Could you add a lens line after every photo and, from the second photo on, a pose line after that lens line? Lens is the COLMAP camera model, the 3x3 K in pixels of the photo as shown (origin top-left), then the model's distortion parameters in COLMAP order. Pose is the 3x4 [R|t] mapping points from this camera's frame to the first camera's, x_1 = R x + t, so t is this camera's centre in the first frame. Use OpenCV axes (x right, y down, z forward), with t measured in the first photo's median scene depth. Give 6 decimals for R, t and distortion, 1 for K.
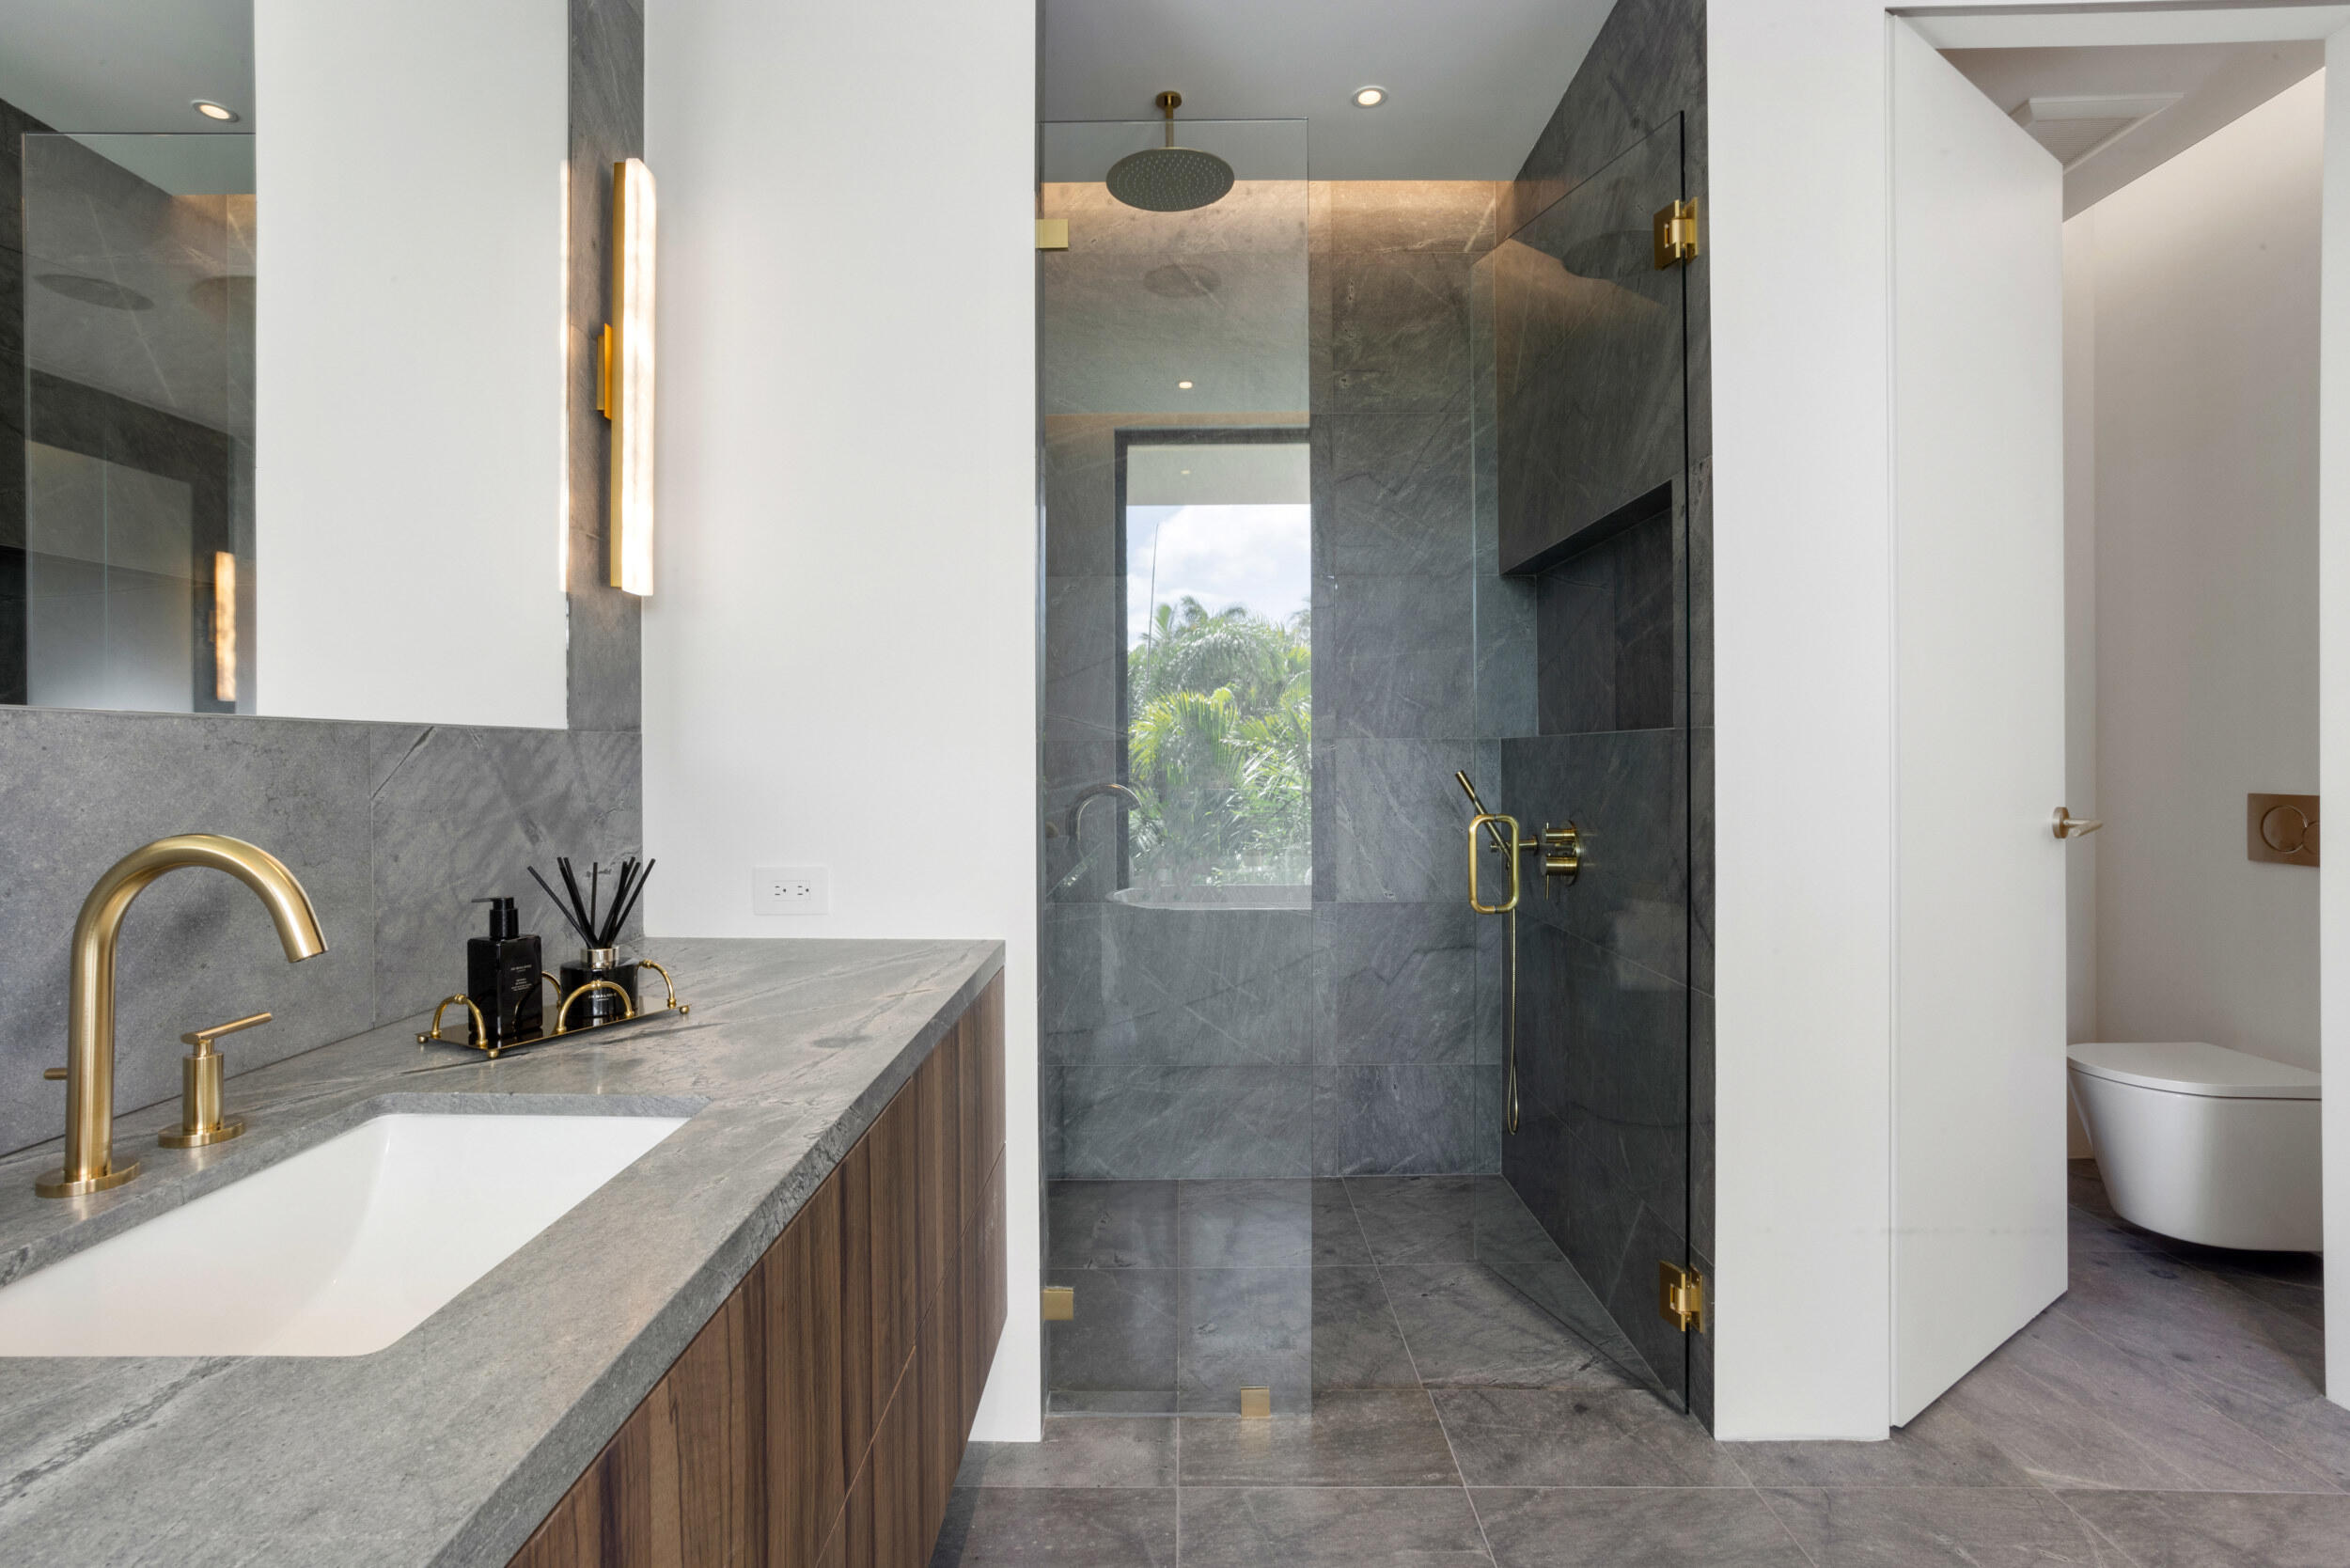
lens RADIAL K [[1125.3, 0, 1171.6], [0, 1125.3, 760.6], [0, 0, 1]] dist [-0.002942, 0.001210]
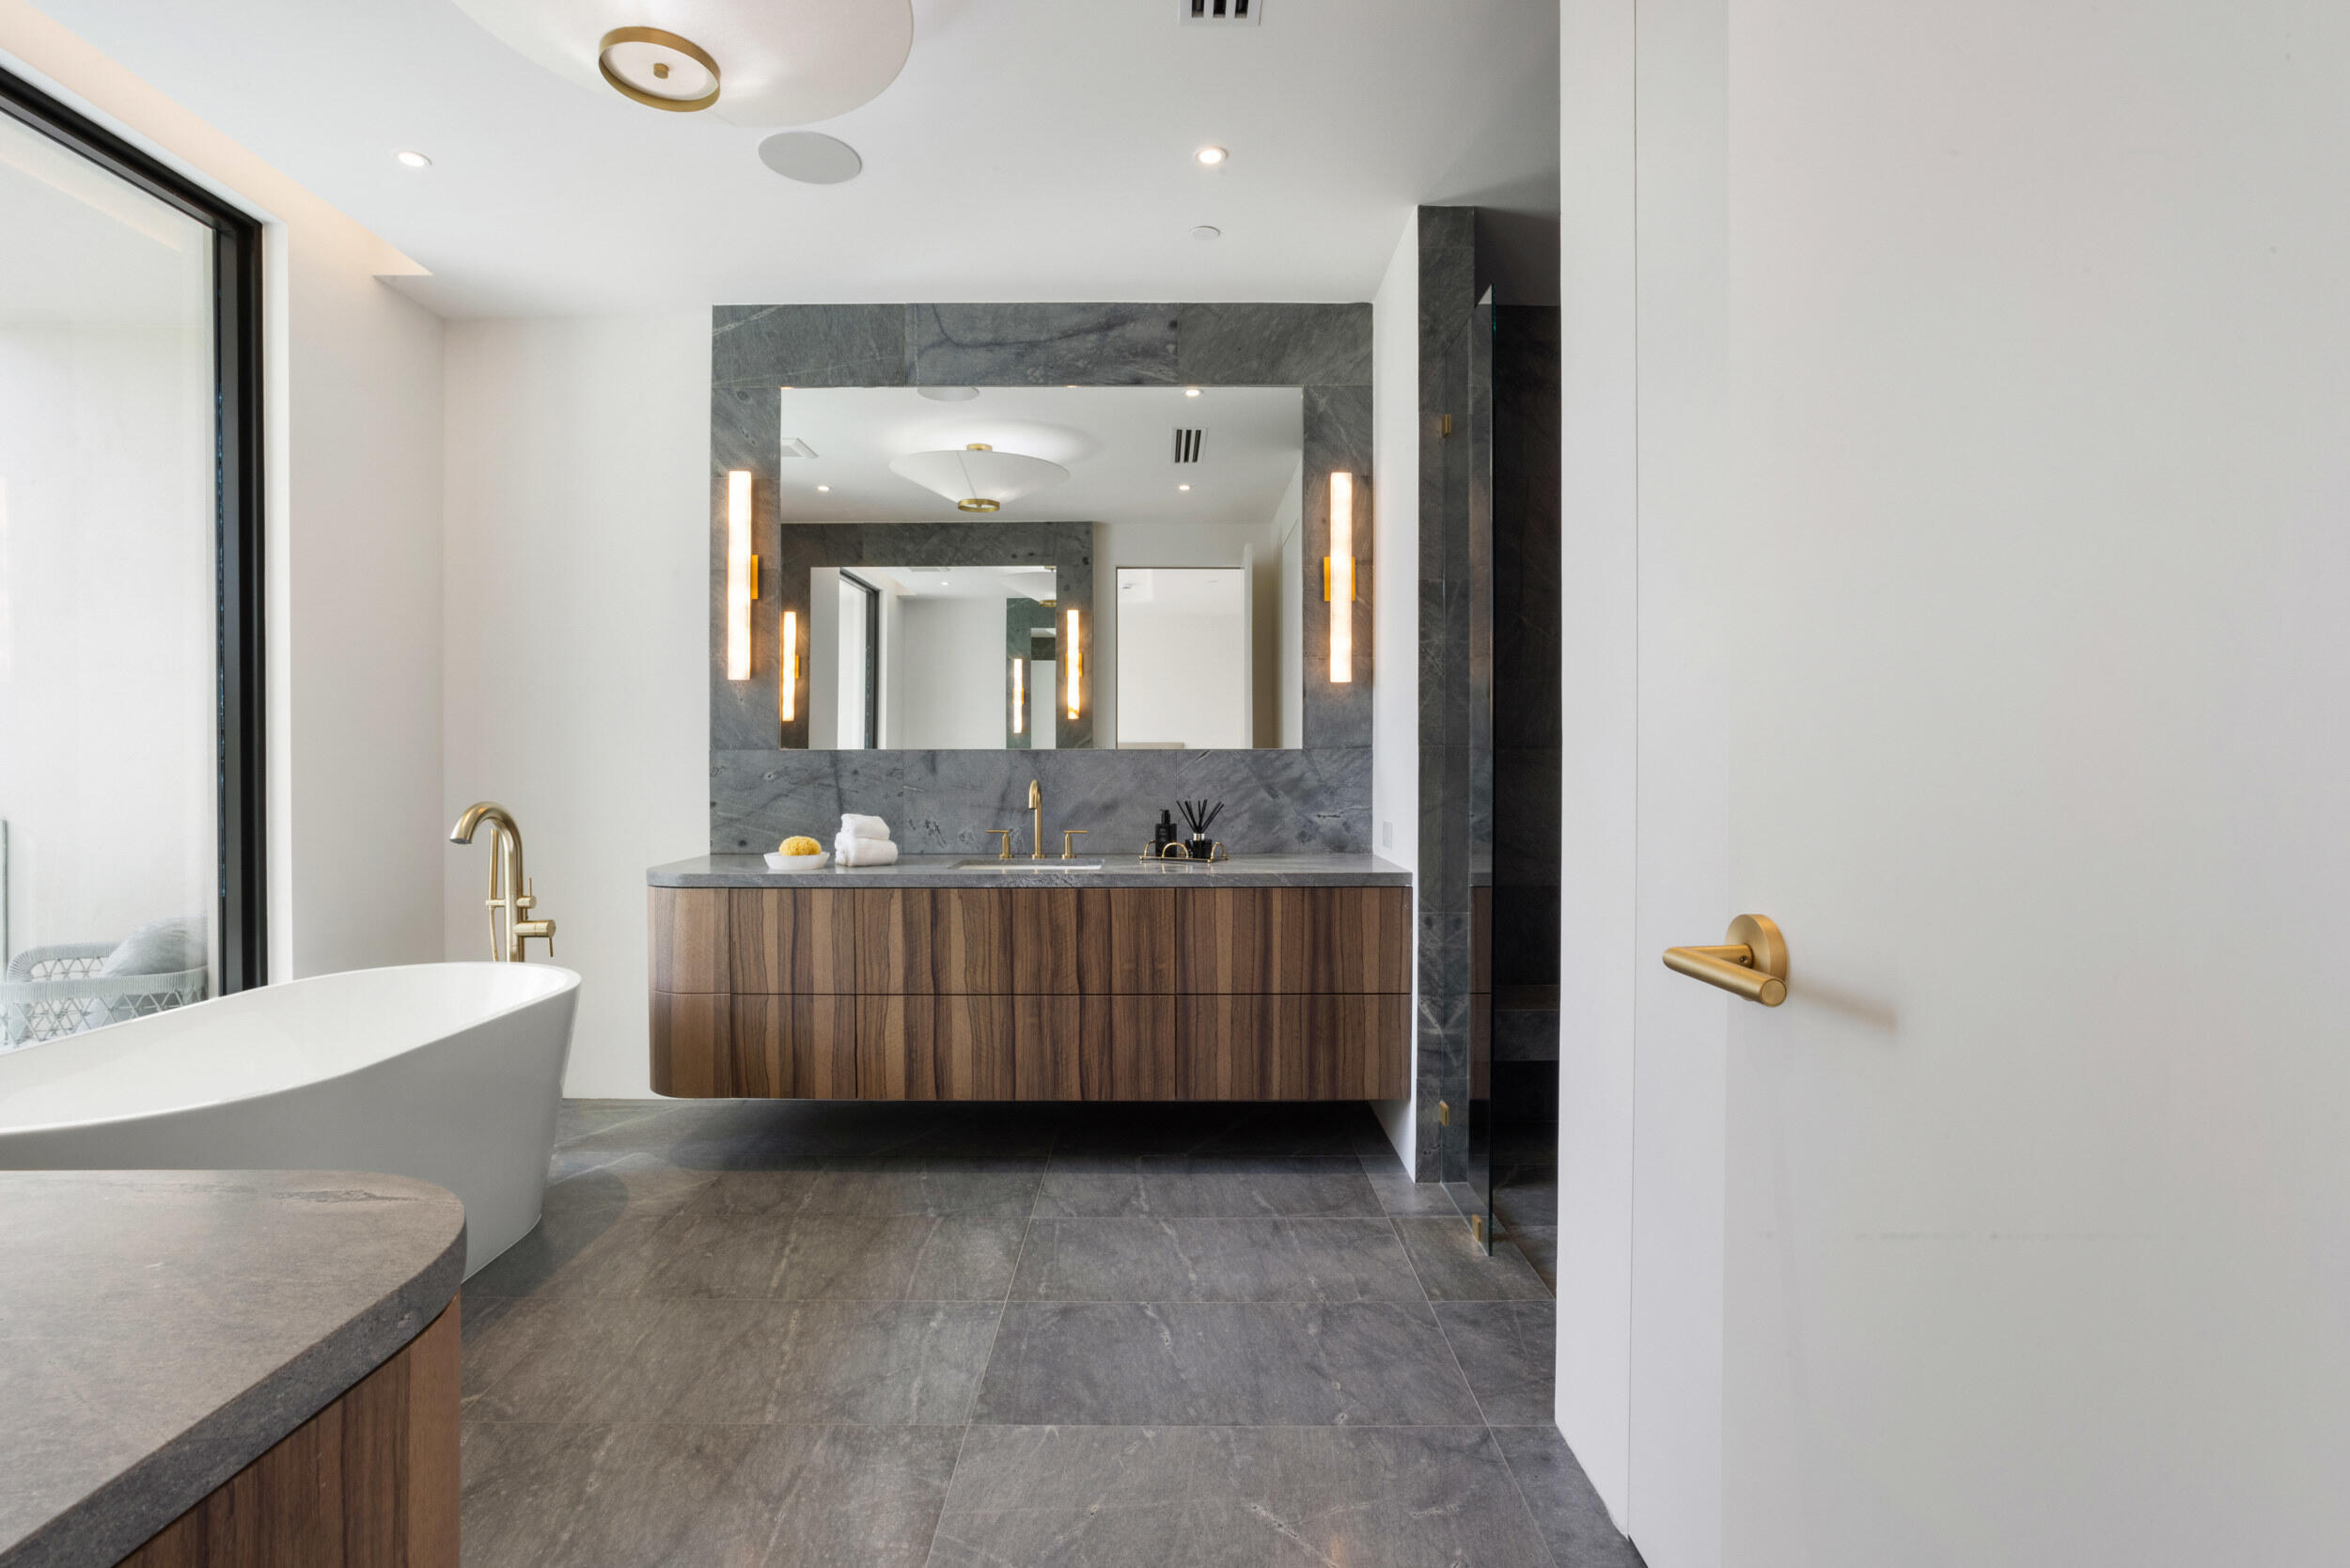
lens RADIAL K [[1125.3, 0, 1173.4], [0, 1125.3, 776.5], [0, 0, 1]] dist [-0.002942, 0.001210]
pose [[0.020358, 0.016851, -0.999651, 1.686659], [-0.001841, 0.999857, 0.016817, -0.009821], [0.999791, 0.001498, 0.020386, 0.699314]]
